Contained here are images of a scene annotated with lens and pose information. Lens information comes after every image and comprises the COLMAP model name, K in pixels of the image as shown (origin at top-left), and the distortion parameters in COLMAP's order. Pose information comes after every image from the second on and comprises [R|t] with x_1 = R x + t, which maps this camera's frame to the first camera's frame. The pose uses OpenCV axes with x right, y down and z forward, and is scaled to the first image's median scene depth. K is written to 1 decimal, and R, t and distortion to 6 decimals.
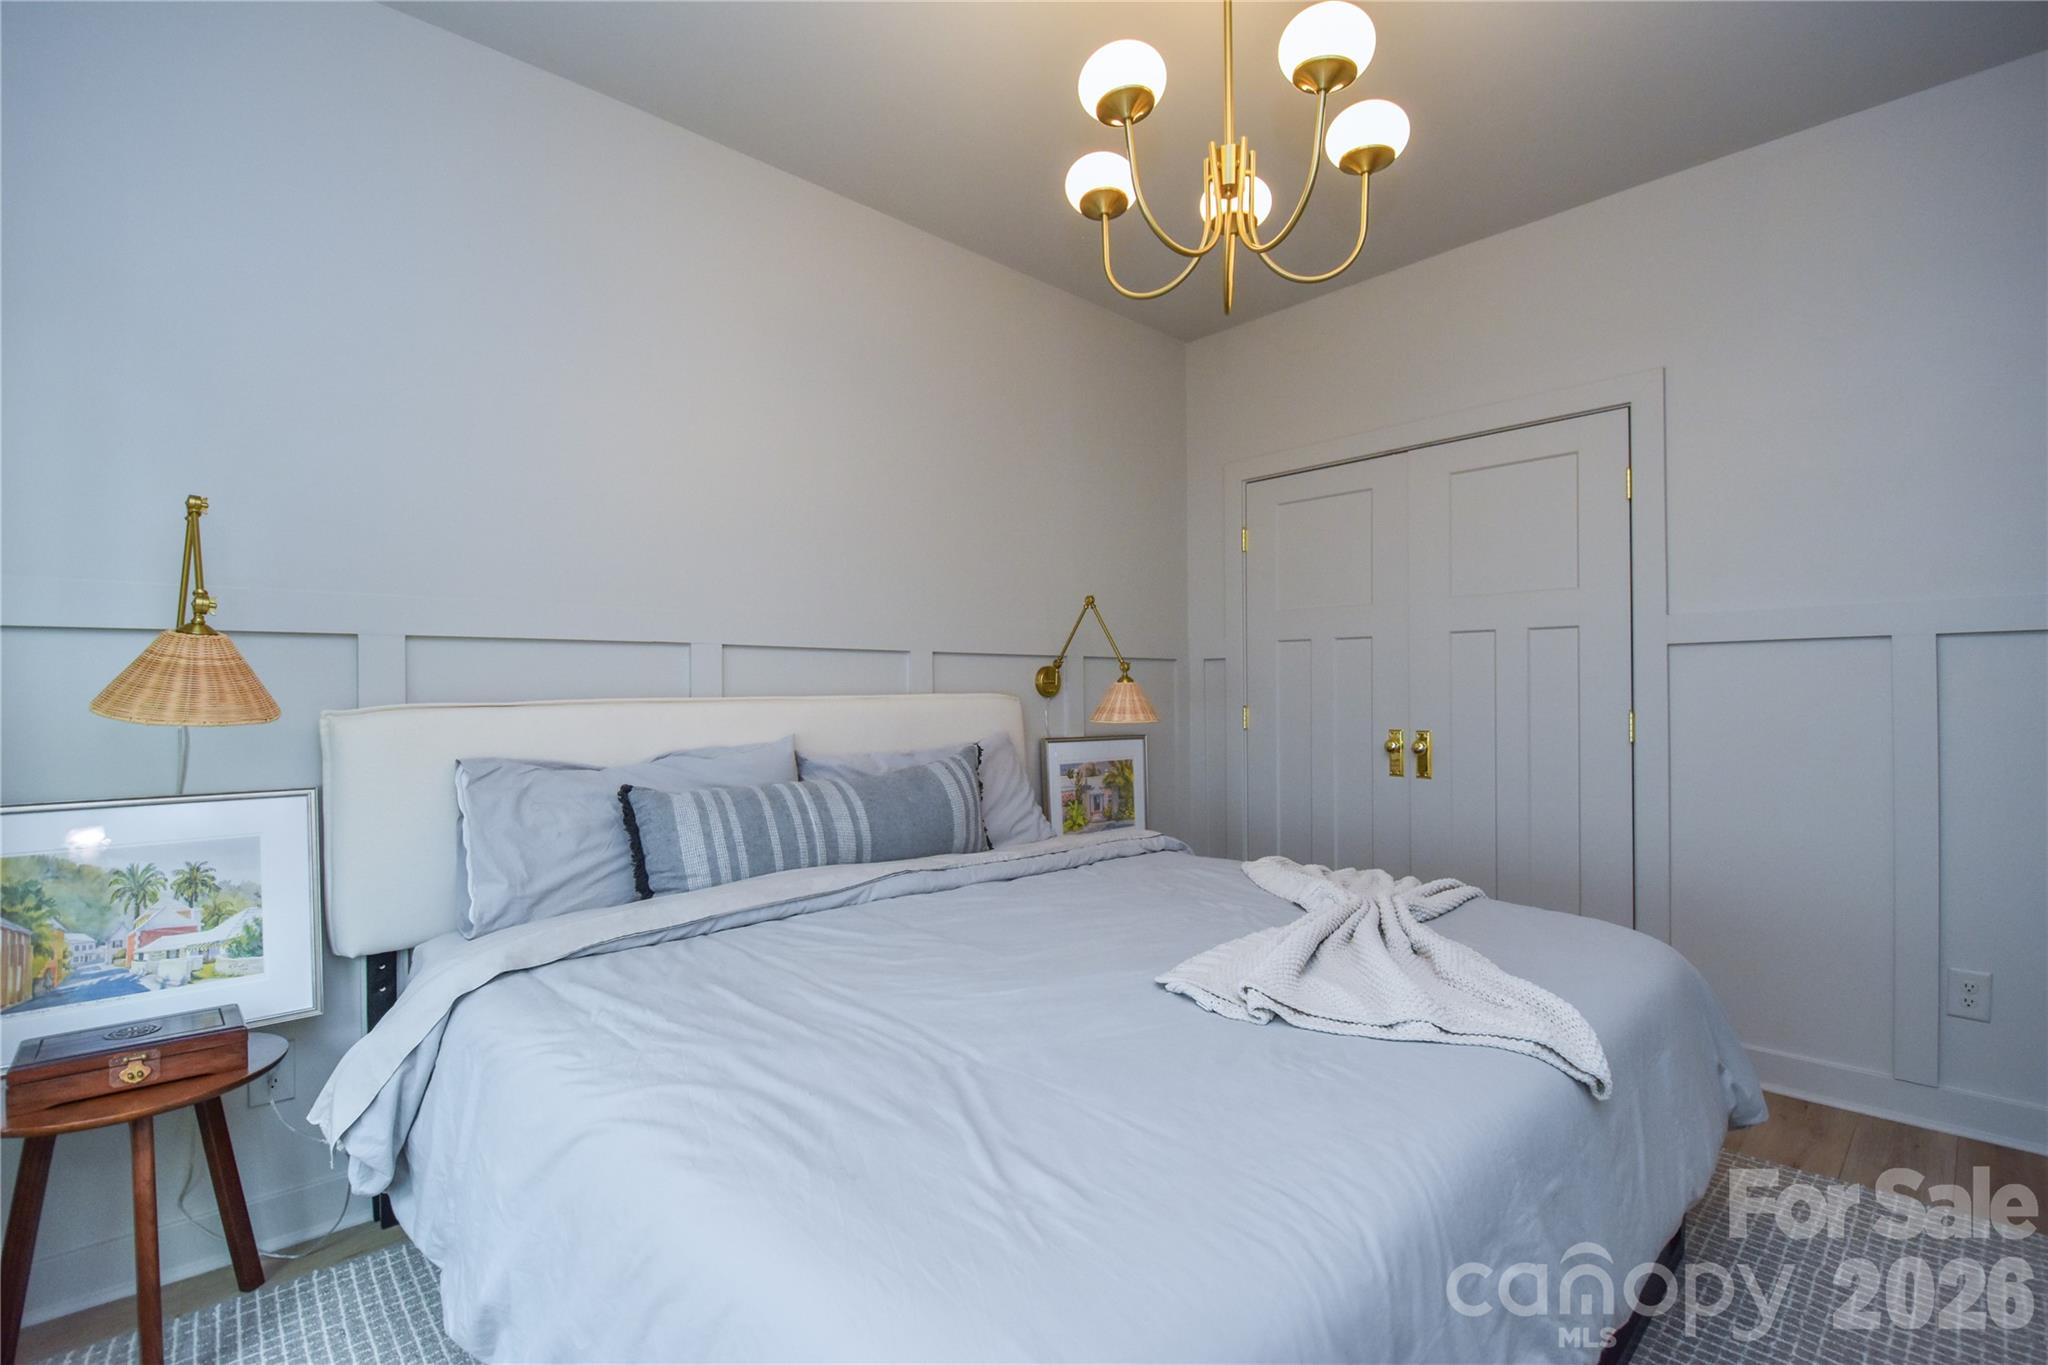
lens RADIAL K [[913.1, 0, 1024.0], [0, 913.1, 682.5], [0, 0, 1]] dist [-0.049289, -0.000134]
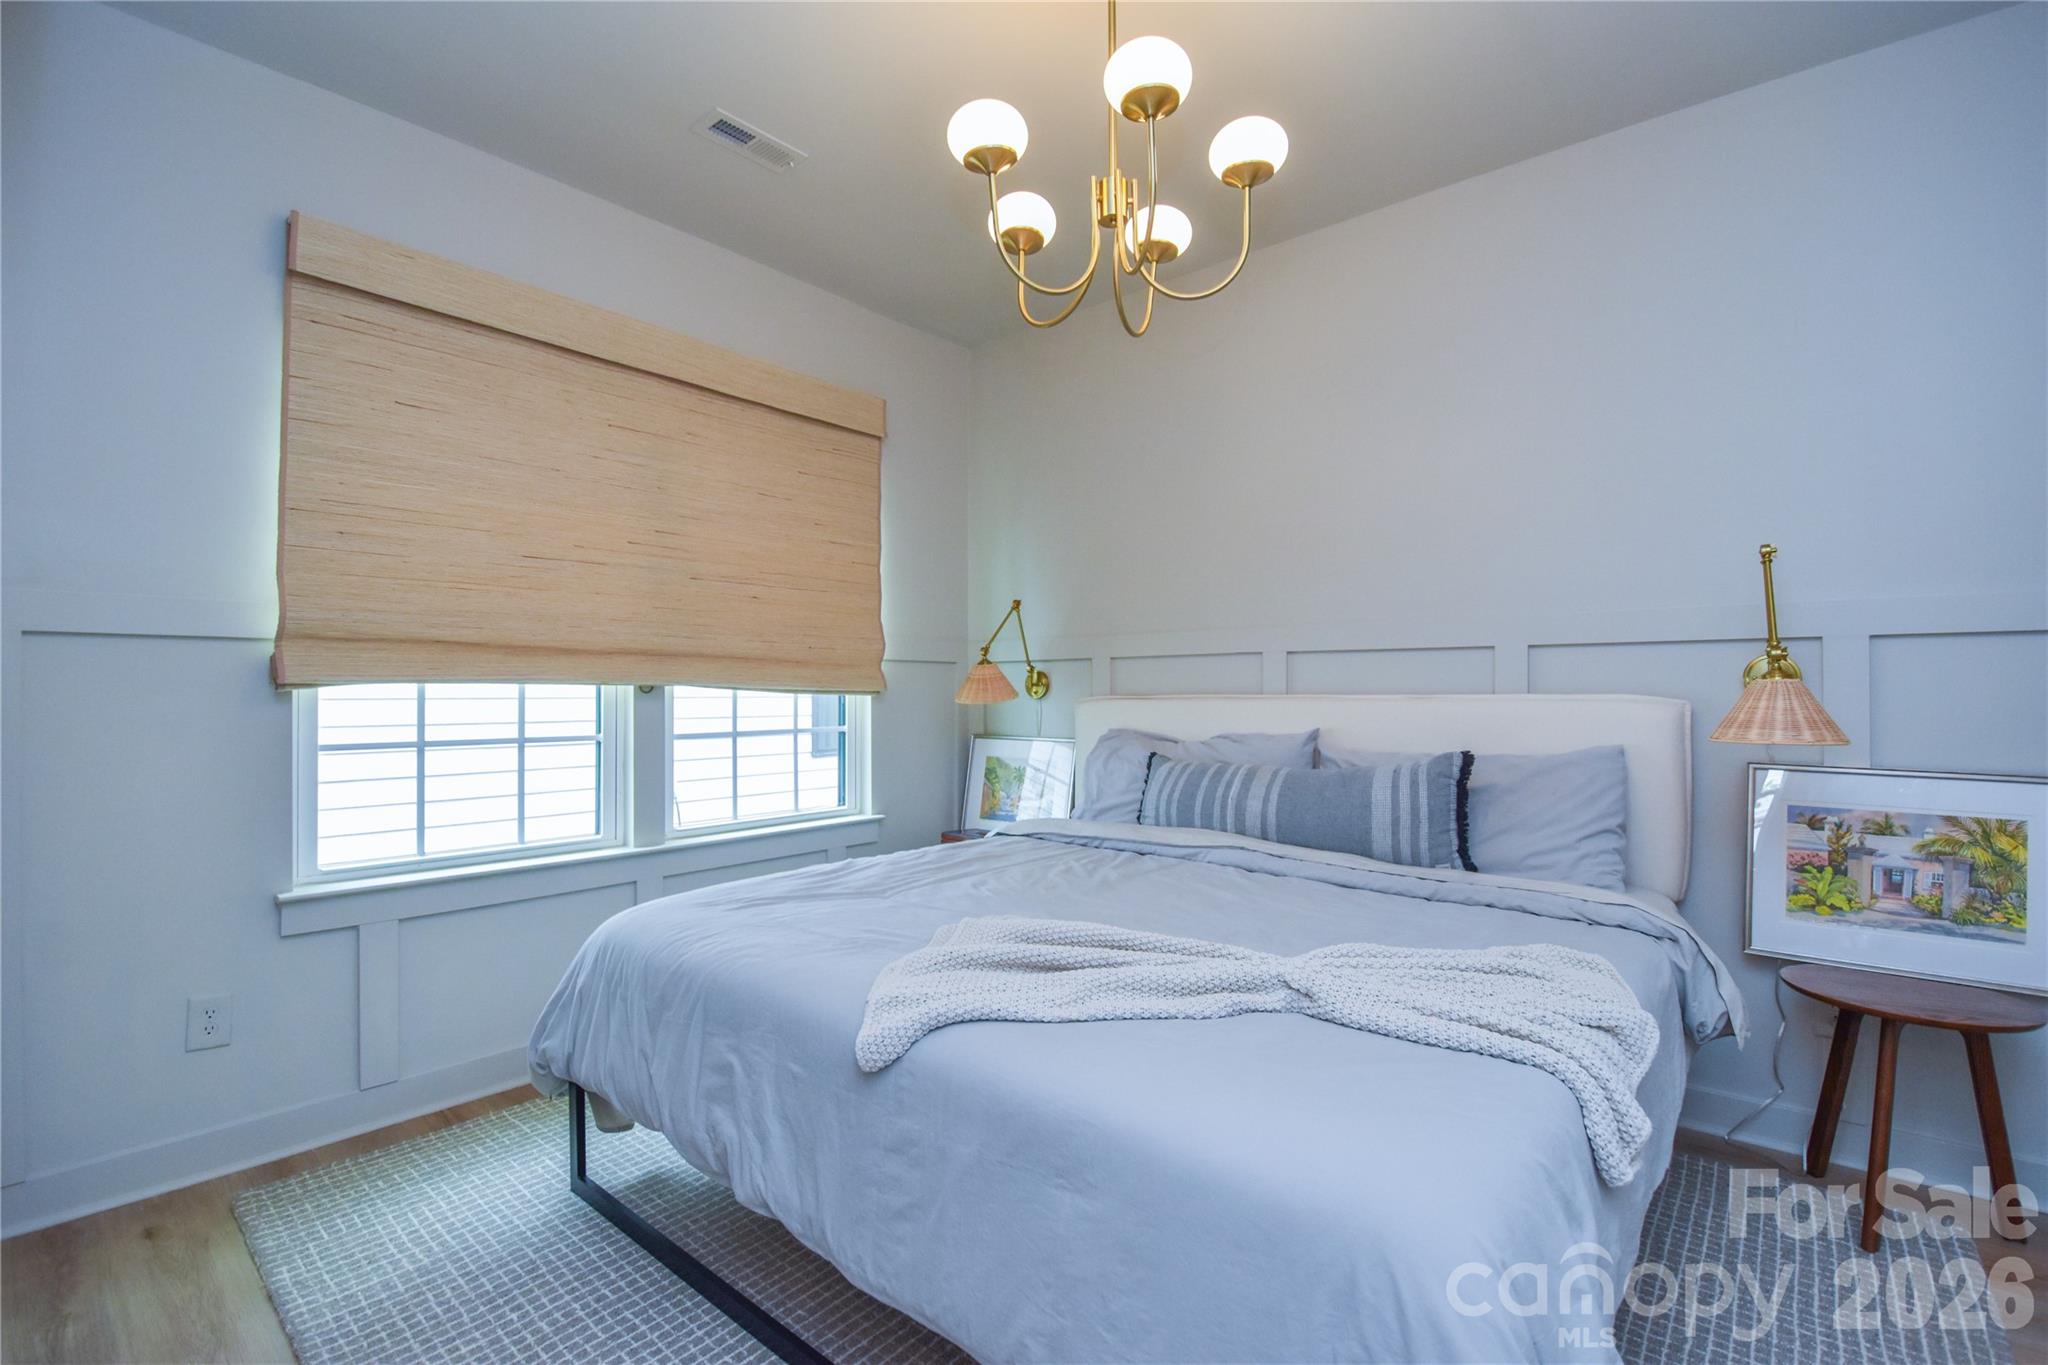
lens RADIAL K [[913.1, 0, 1024.0], [0, 913.1, 682.5], [0, 0, 1]] dist [-0.049289, -0.000134]
pose [[0.073114, -0.007793, -0.997293, 0.676549], [0.001792, 0.999969, -0.007682, 0.006069], [0.997322, -0.001226, 0.073126, 0.440012]]
